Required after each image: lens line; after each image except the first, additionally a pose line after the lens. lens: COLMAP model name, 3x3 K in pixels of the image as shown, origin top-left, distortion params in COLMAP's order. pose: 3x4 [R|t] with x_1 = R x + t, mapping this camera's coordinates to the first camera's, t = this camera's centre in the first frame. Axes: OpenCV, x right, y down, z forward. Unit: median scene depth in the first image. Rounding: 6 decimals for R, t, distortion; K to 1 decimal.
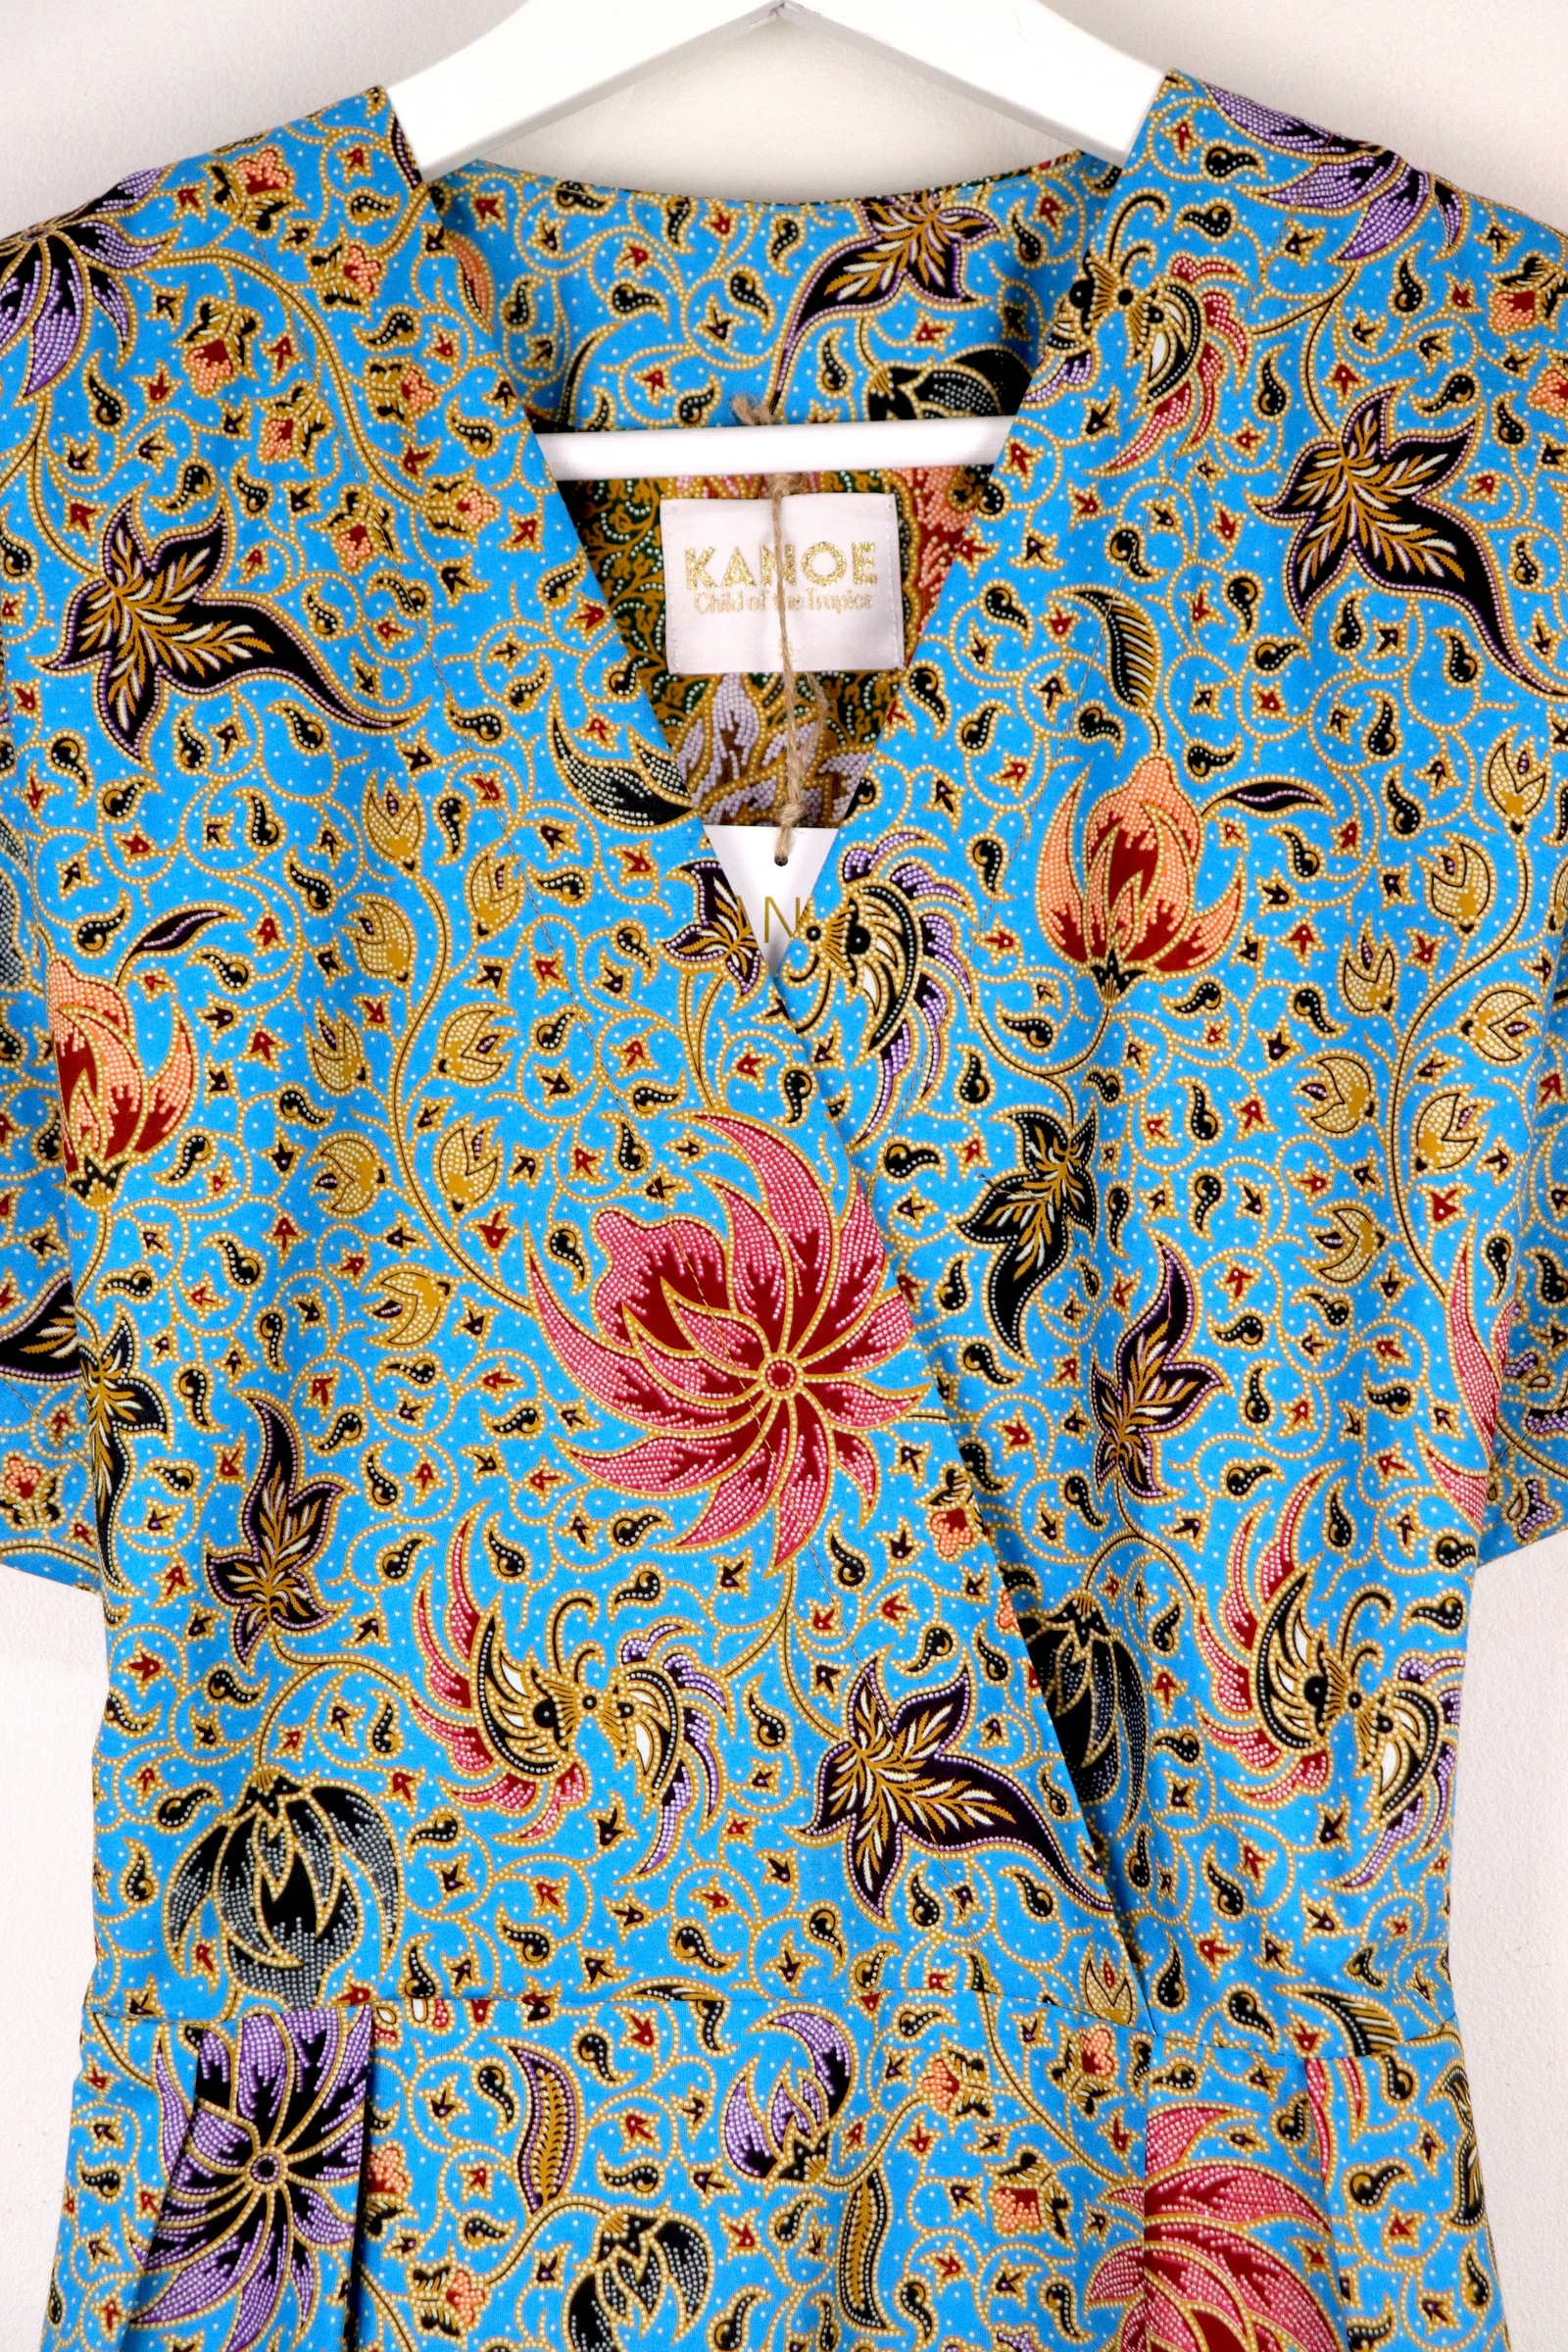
lens RADIAL K [[5155.7, 0, 828.9], [0, 5155.7, 1243.2], [0, 0, 1]] dist [0.330079, 0.000000]
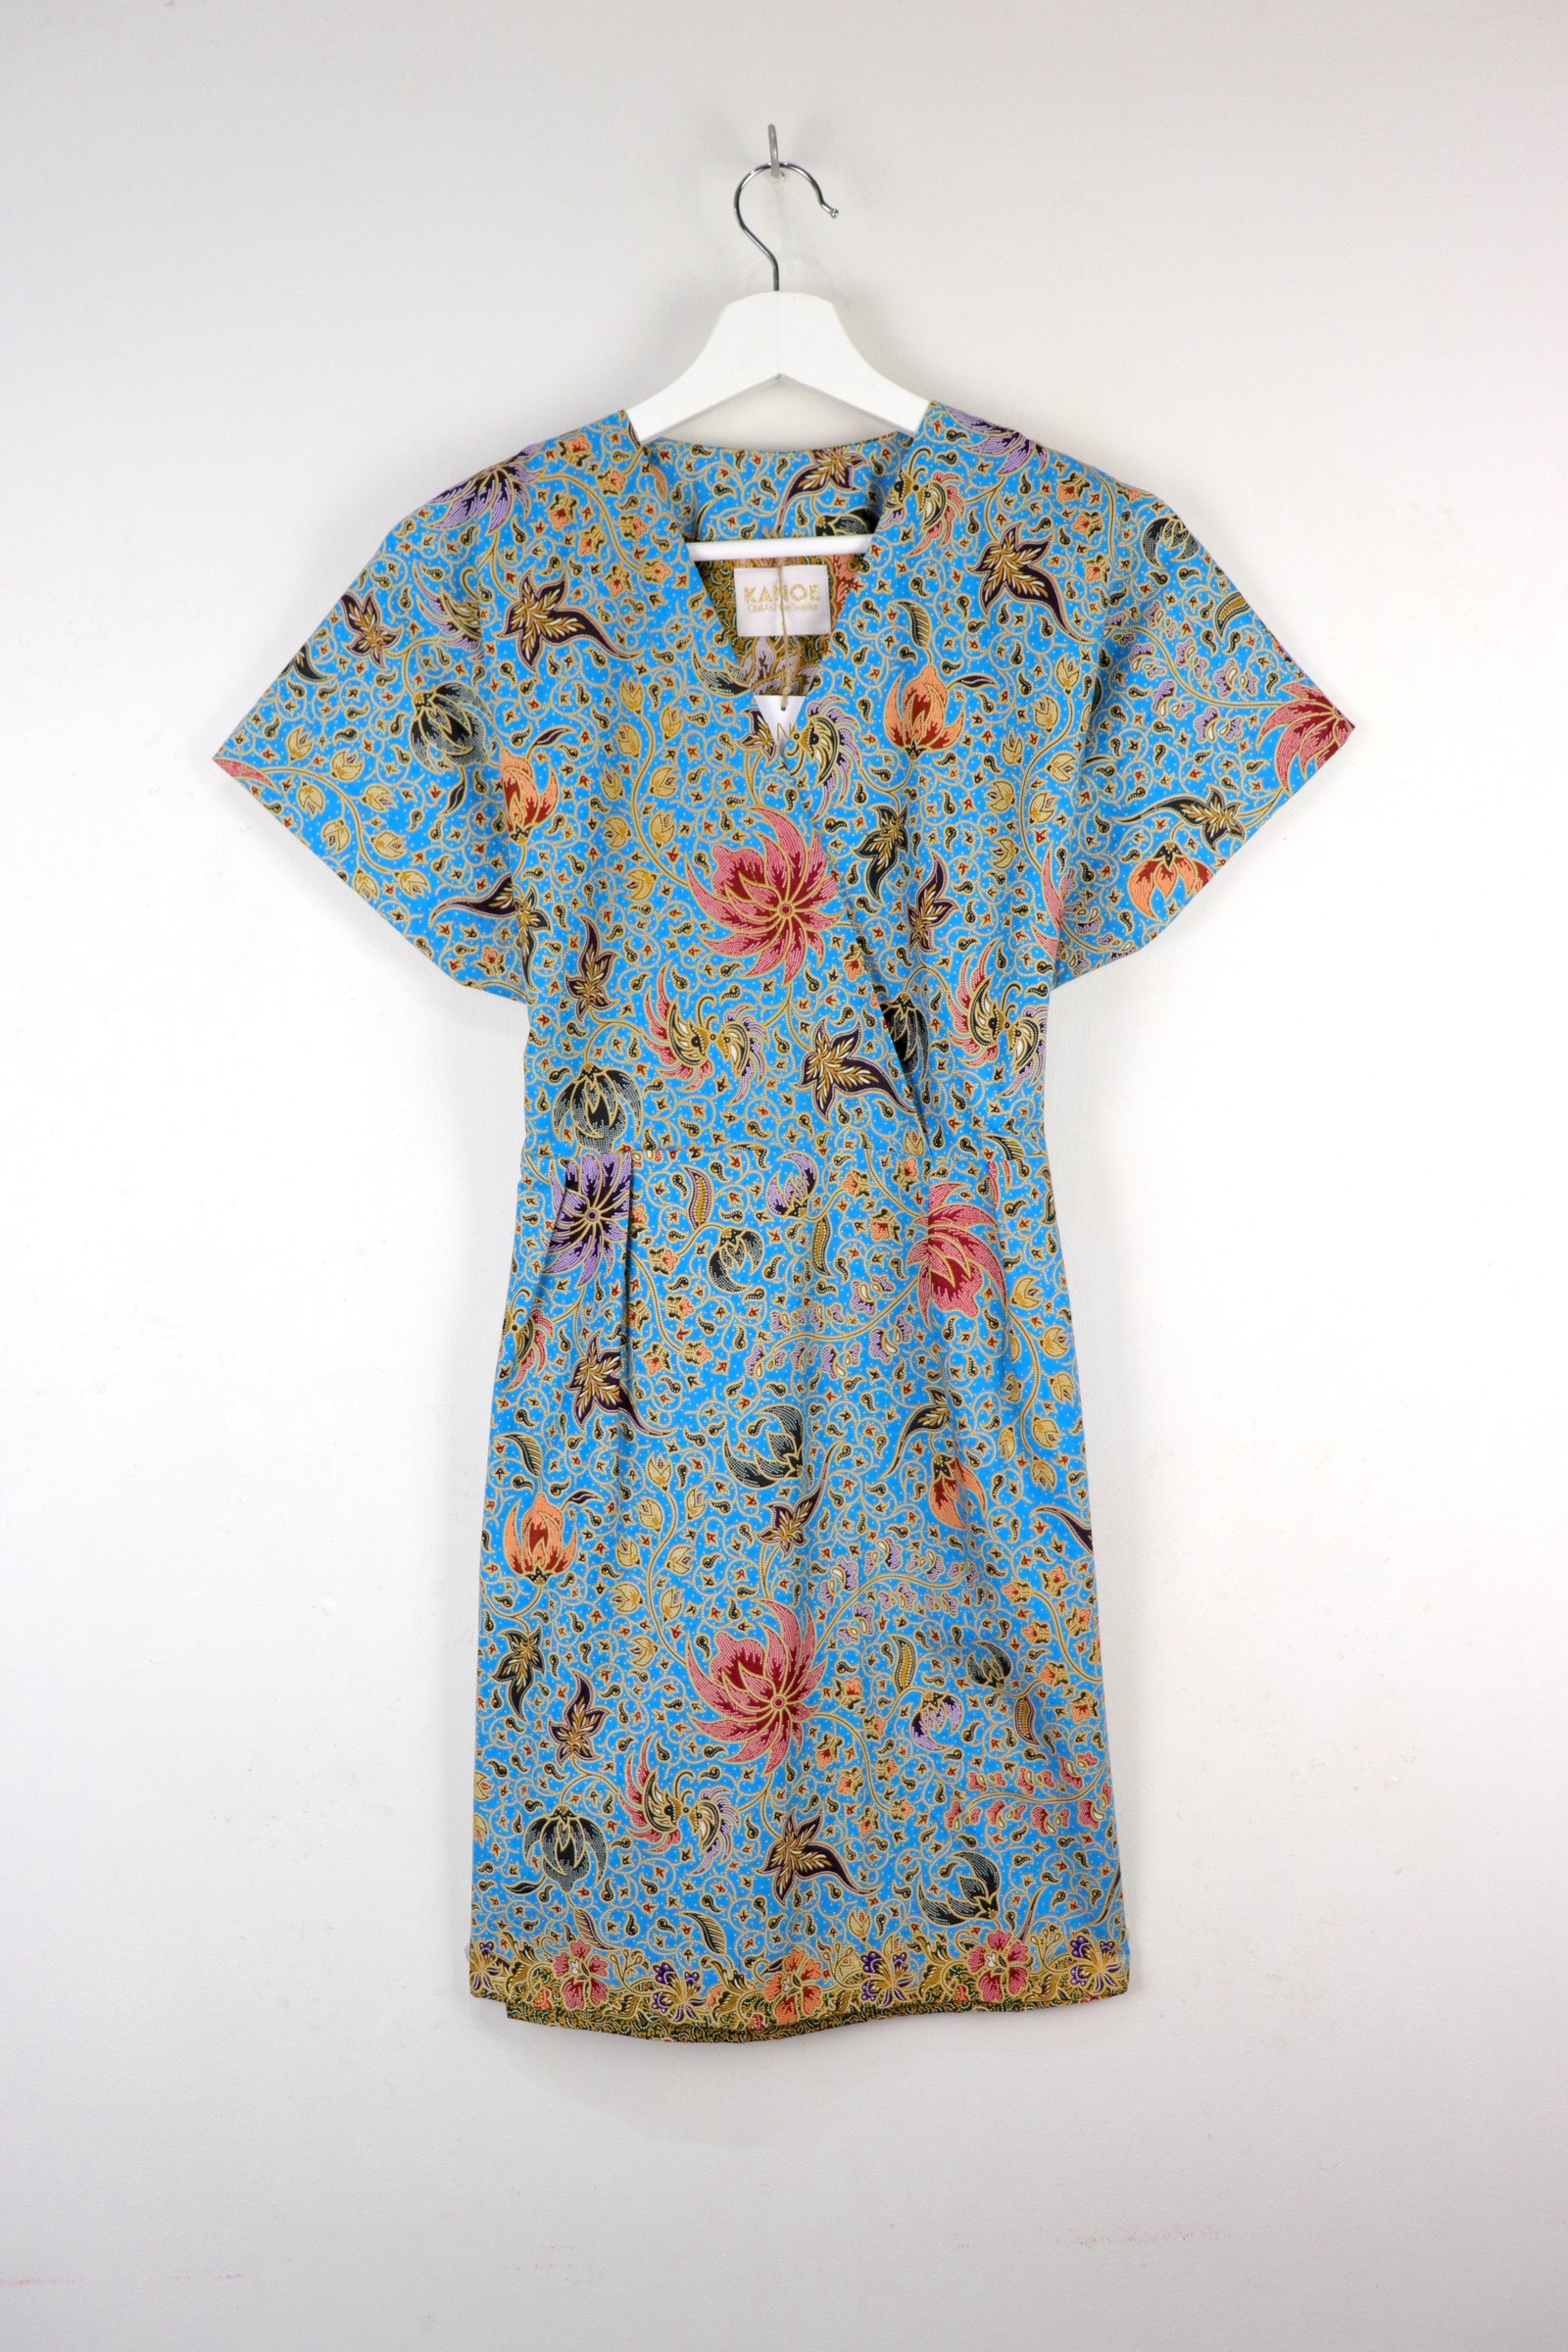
lens RADIAL K [[2487.8, 0, 818.7], [0, 2487.8, 1100.1], [0, 0, 1]] dist [-0.034677, 0.000000]
pose [[0.999901, -0.010687, 0.009115, -0.005232], [0.010139, 0.998258, 0.058125, 0.048648], [-0.009720, -0.058027, 0.998268, -0.239686]]
